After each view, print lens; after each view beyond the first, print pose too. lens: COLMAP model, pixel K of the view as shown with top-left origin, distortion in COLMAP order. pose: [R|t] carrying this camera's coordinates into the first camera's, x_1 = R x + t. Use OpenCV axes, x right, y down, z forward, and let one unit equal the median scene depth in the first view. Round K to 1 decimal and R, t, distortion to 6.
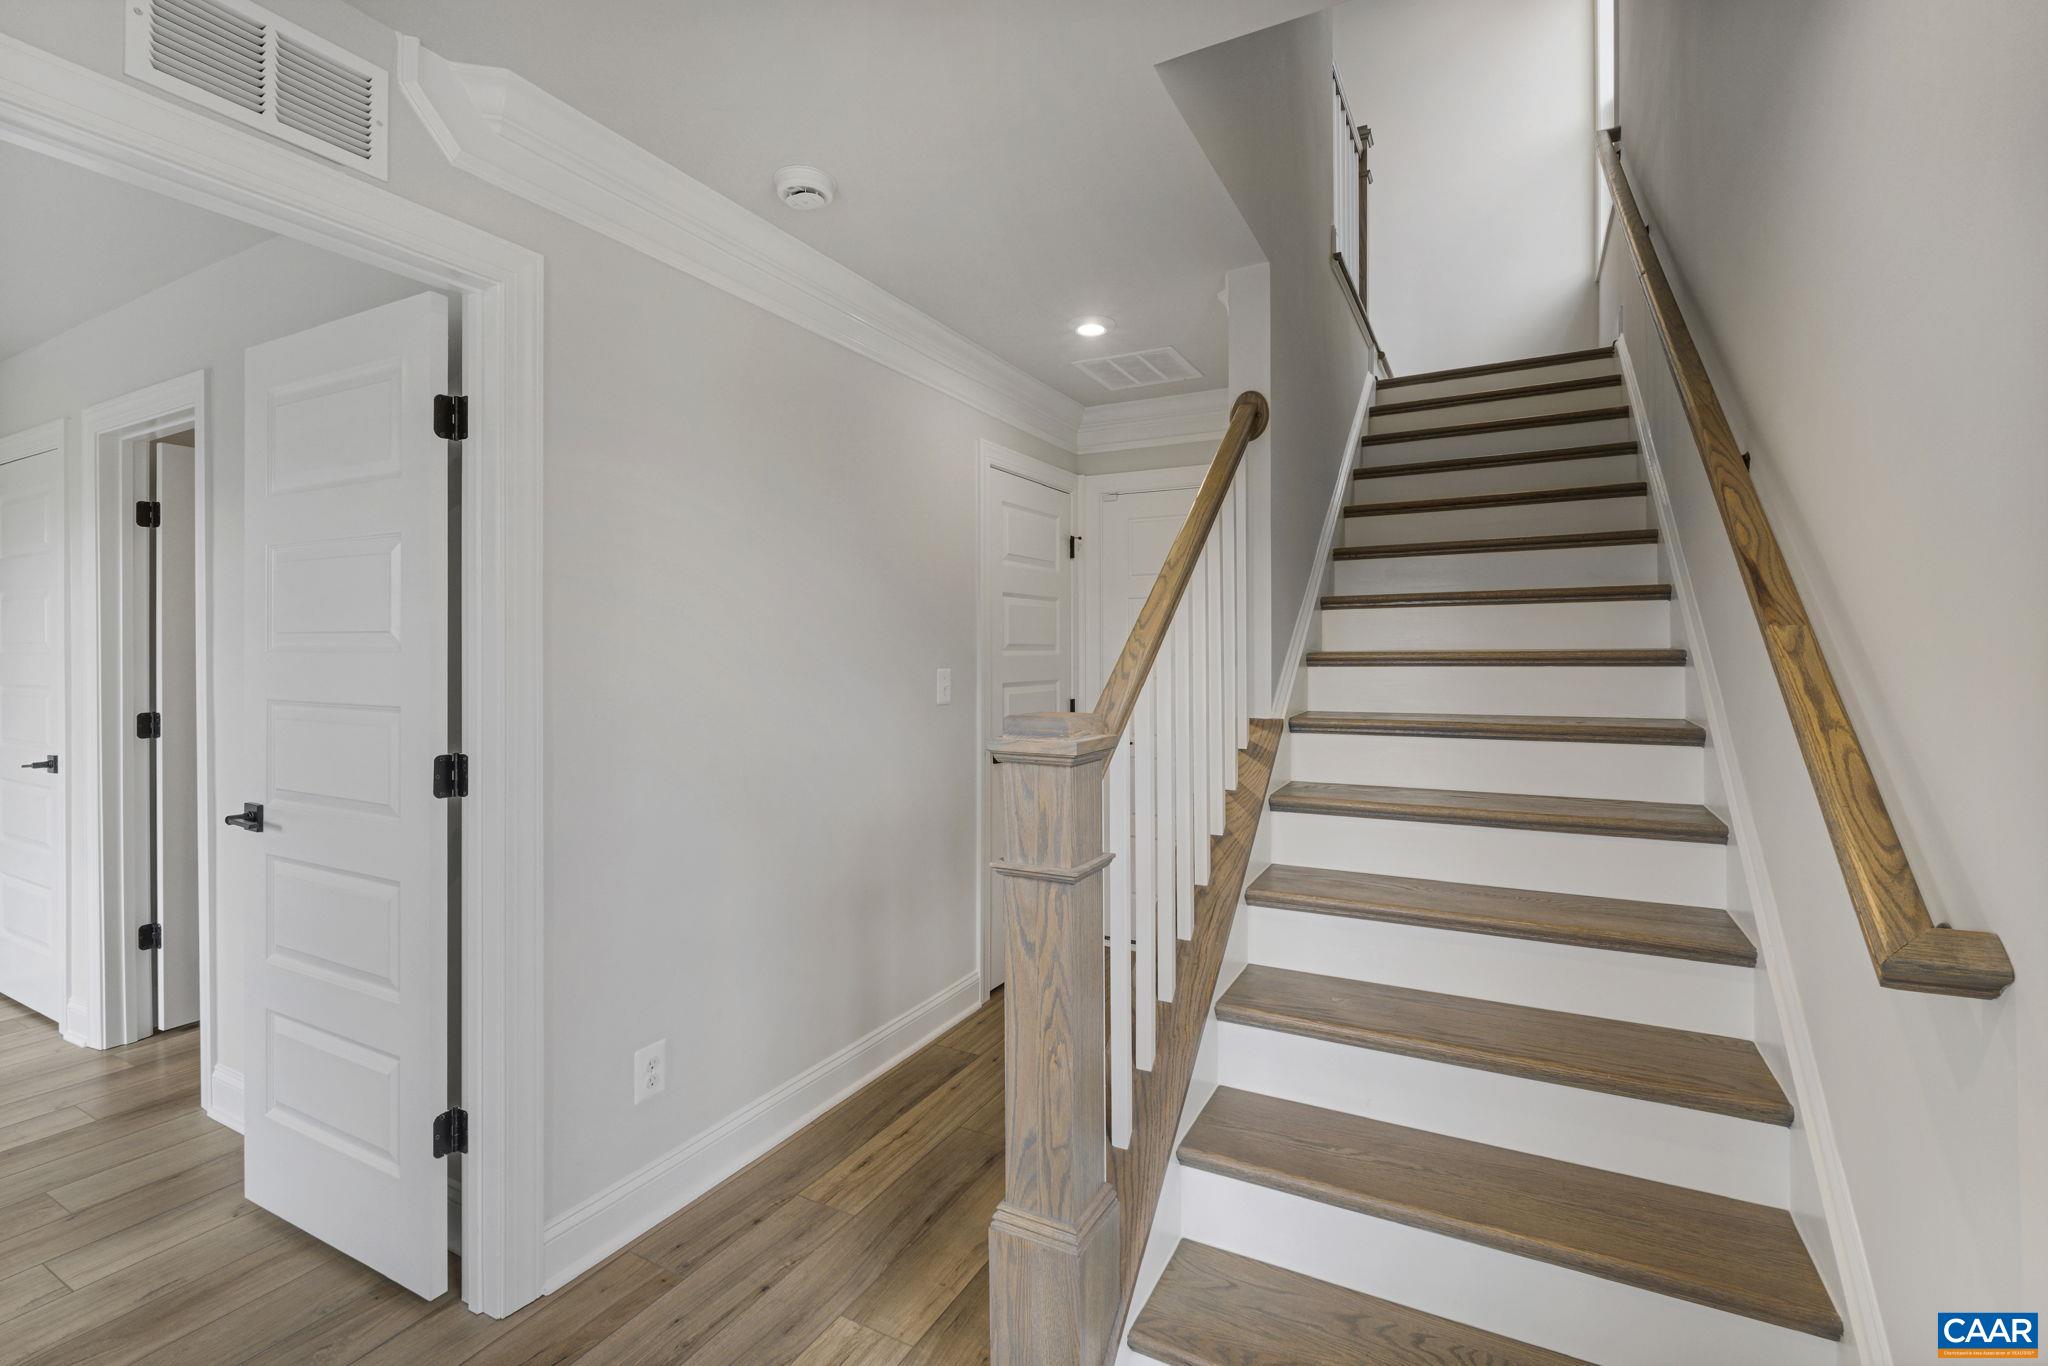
lens RADIAL K [[884.7, 0, 1015.6], [0, 884.7, 652.3], [0, 0, 1]] dist [-0.003225, -0.000519]
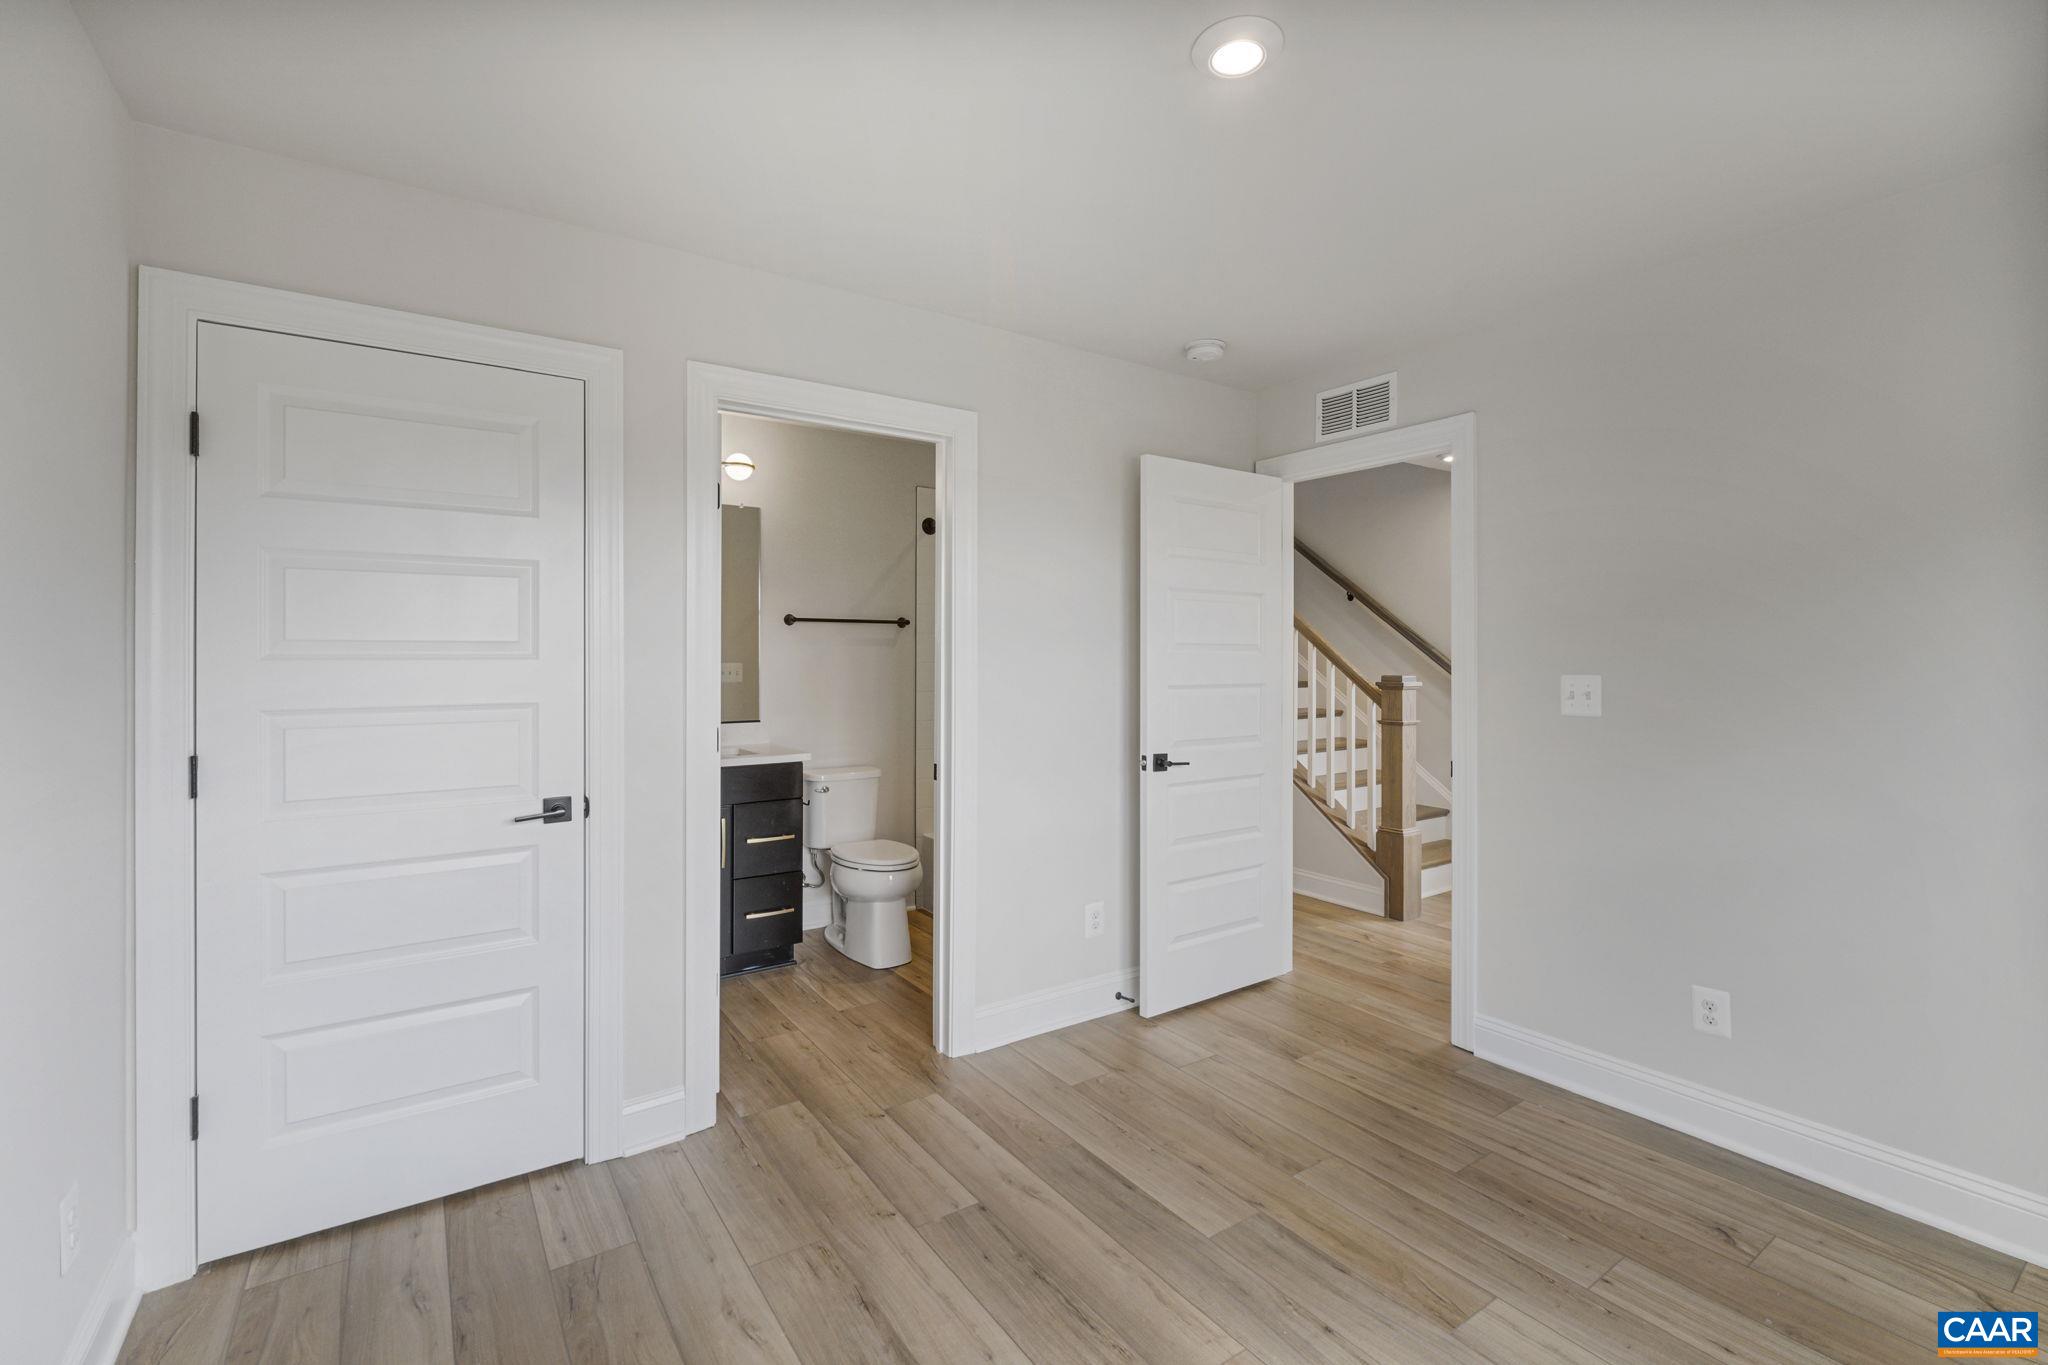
lens RADIAL K [[884.7, 0, 1015.6], [0, 884.7, 651.8], [0, 0, 1]] dist [-0.003225, -0.000519]
pose [[0.476286, -0.001524, 0.879289, -2.175607], [-0.002116, 0.999994, 0.002880, -0.007747], [-0.879288, -0.003232, 0.476279, 0.457637]]
